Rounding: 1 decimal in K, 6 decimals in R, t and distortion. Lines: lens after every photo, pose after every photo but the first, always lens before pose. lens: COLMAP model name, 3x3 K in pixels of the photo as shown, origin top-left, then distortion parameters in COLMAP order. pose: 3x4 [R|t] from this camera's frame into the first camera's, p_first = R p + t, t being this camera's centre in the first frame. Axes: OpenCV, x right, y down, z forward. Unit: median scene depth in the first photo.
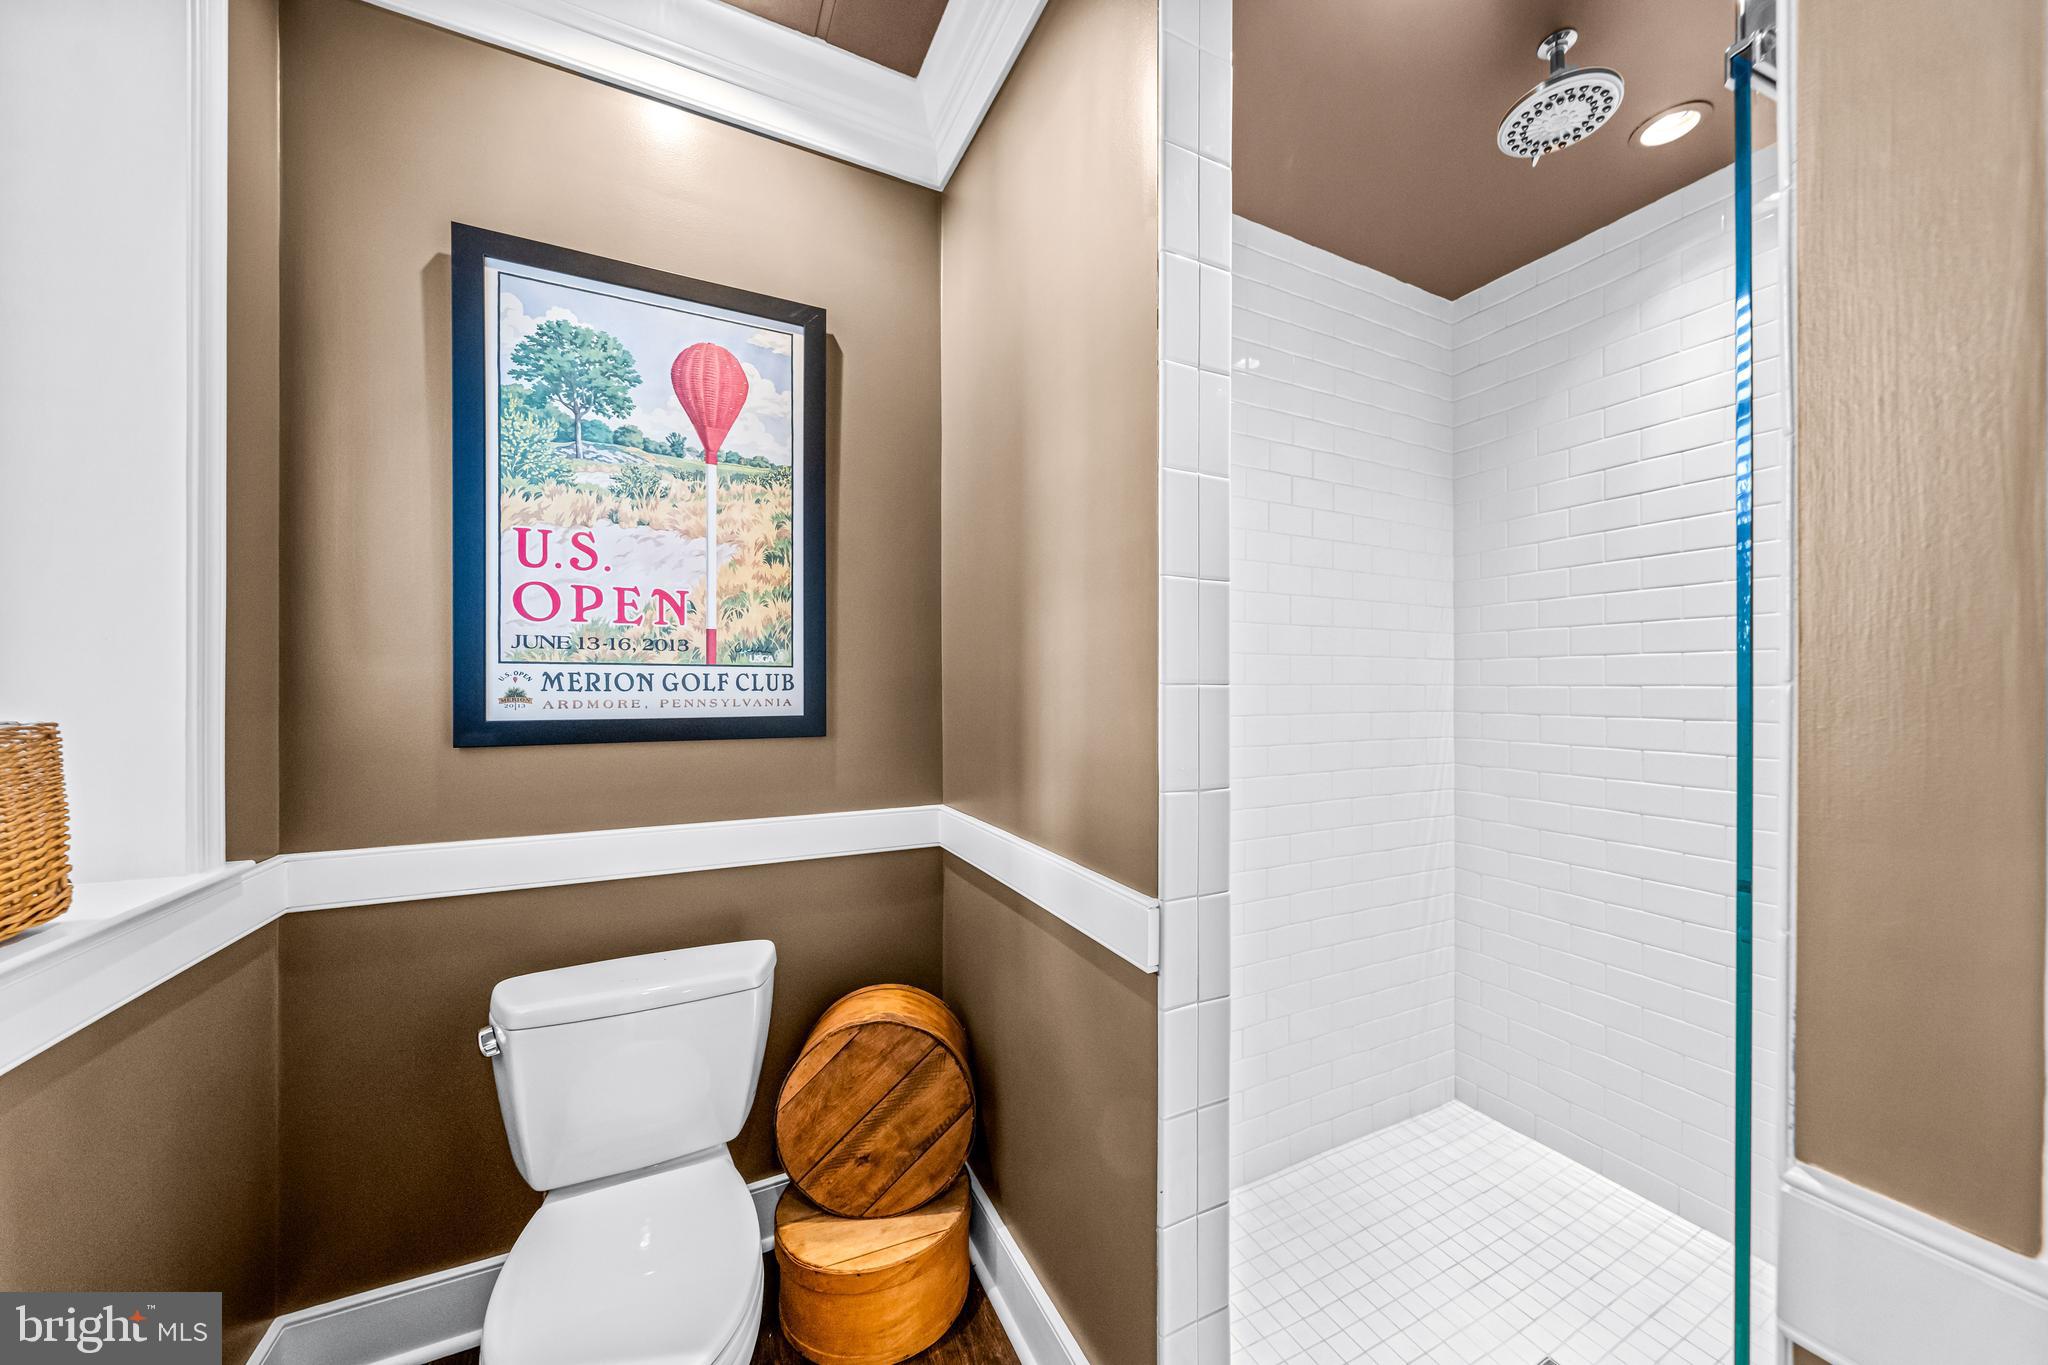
lens RADIAL K [[712.6, 0, 1034.8], [0, 712.6, 684.8], [0, 0, 1]] dist [-0.000685, -0.000058]
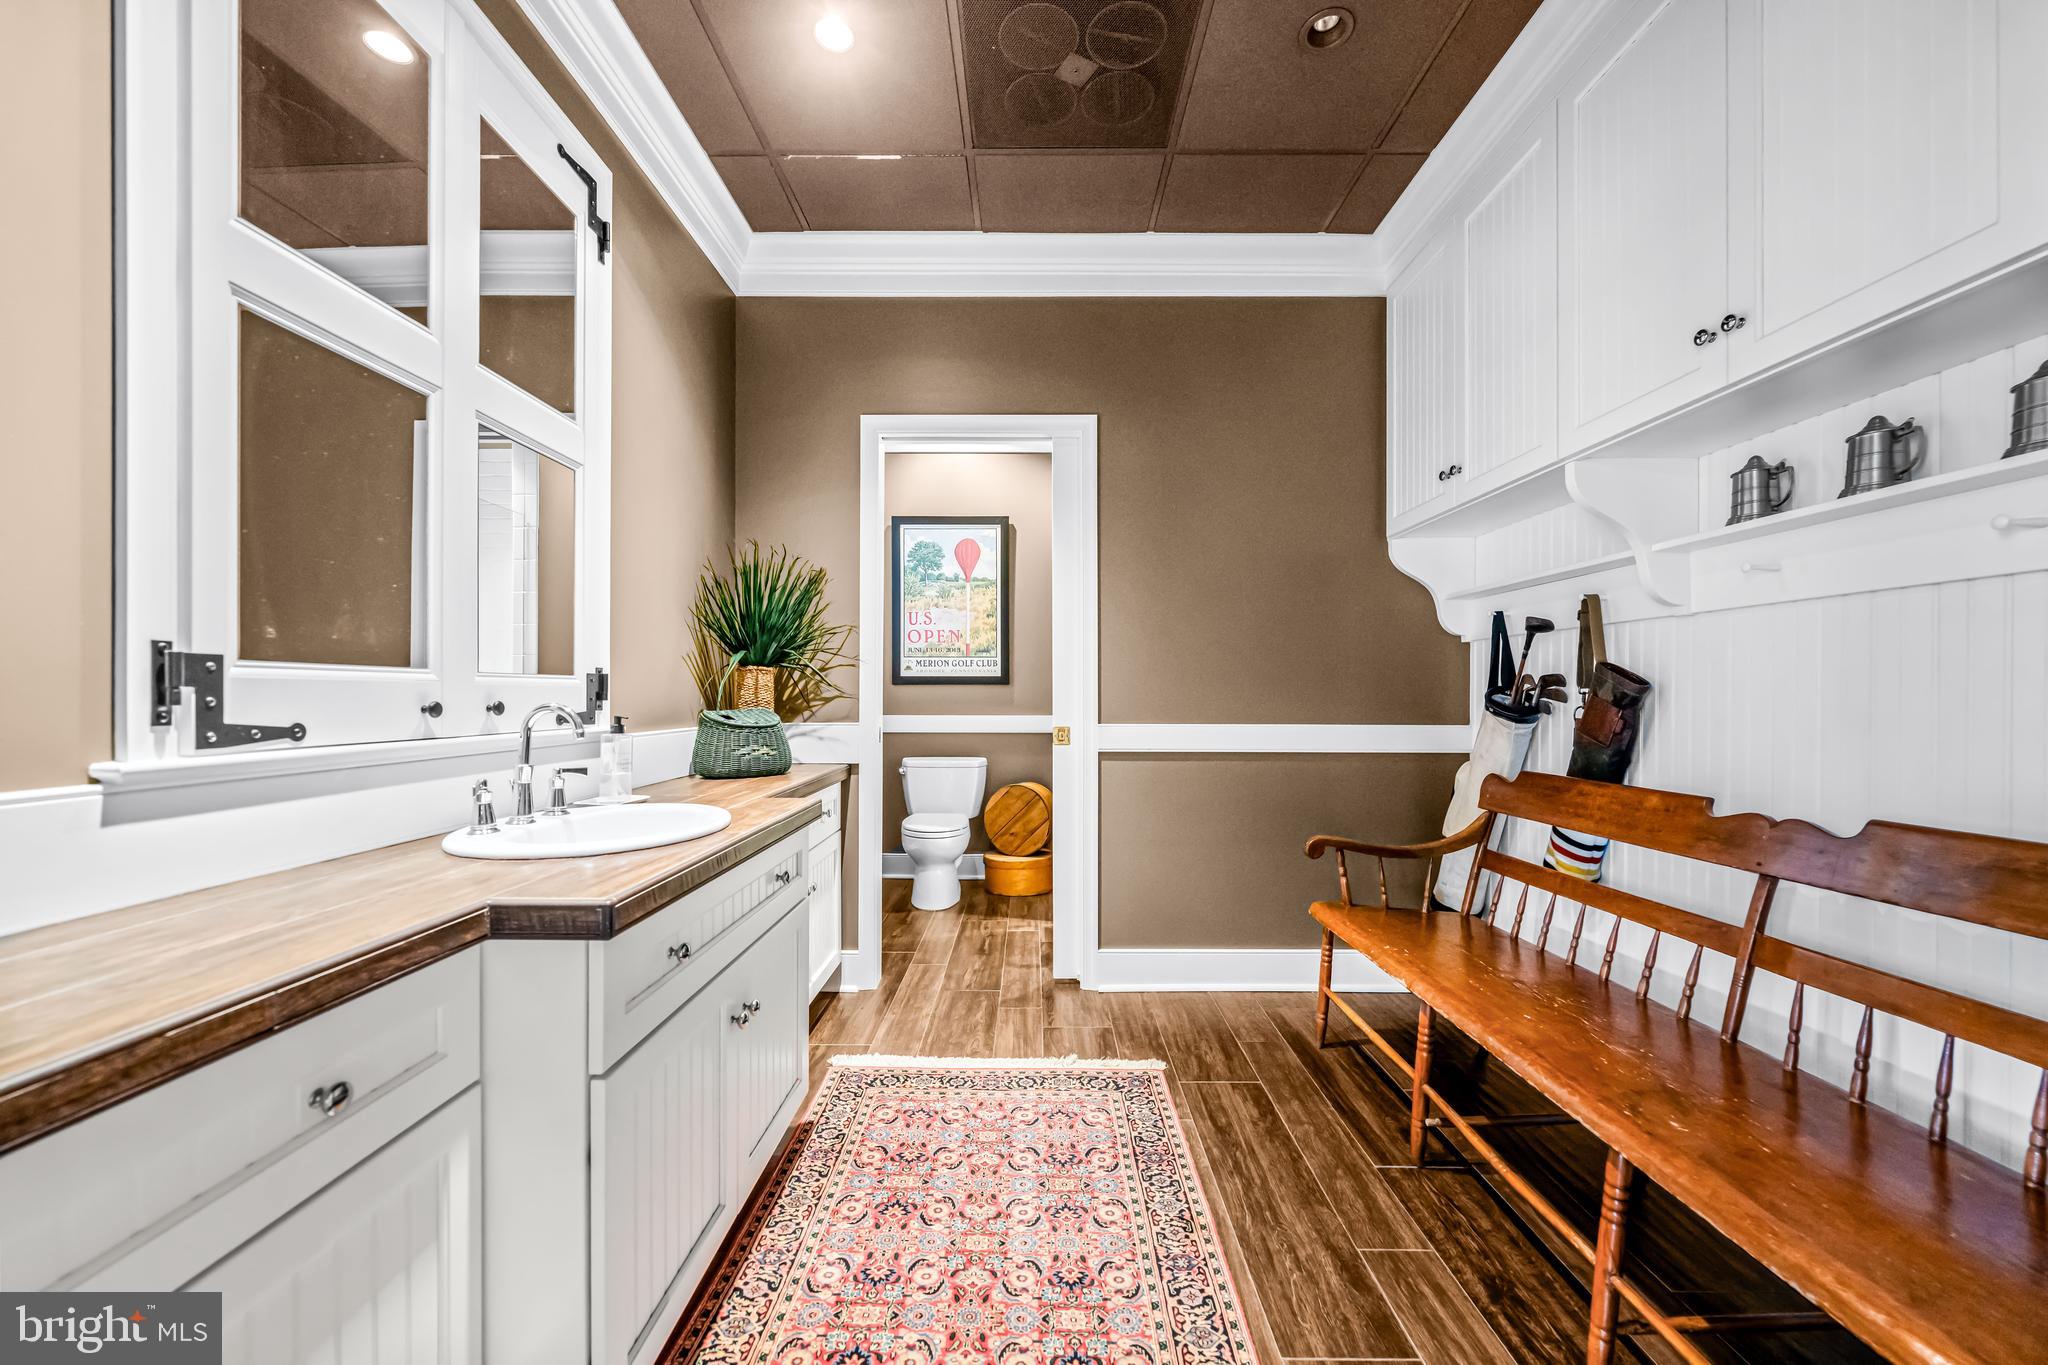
lens RADIAL K [[791.8, 0, 1031.3], [0, 791.8, 694.2], [0, 0, 1]] dist [-0.000794, -0.000929]
pose [[0.891812, 0.000880, -0.452405, 1.180137], [-0.001336, 0.999999, -0.000689, 0.122071], [0.452404, 0.001219, 0.891812, -1.654495]]
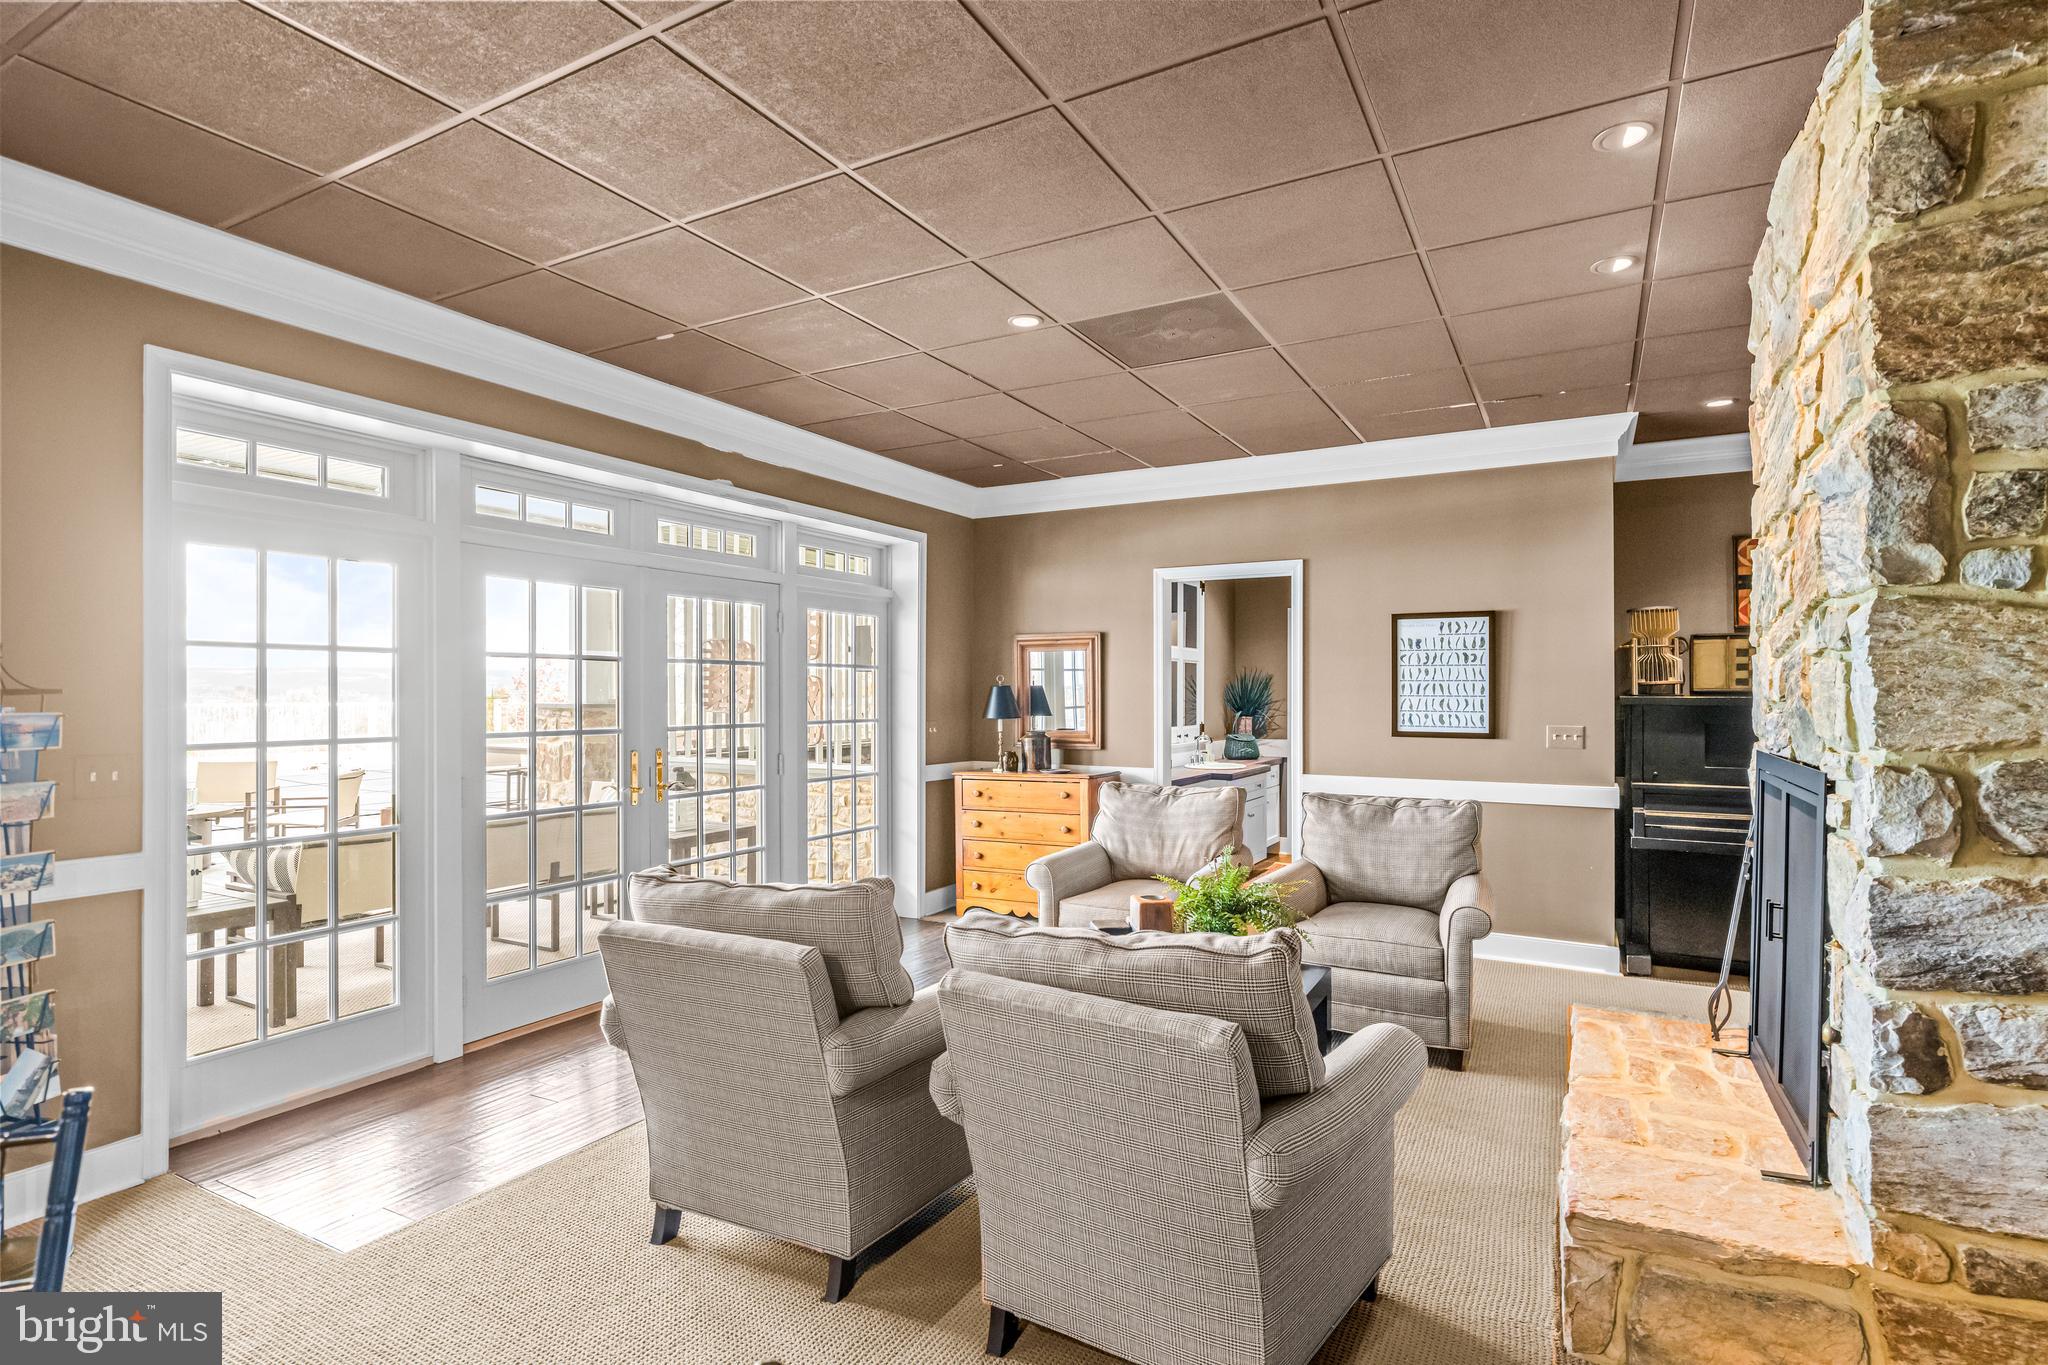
lens RADIAL K [[1045.2, 0, 1022.2], [0, 1045.2, 690.8], [0, 0, 1]] dist [0.002390, -0.001116]
pose [[0.565948, -0.002951, -0.824436, 5.743862], [0.004357, 0.999990, -0.000588, -0.220095], [0.824430, -0.003259, 0.565955, -6.665254]]
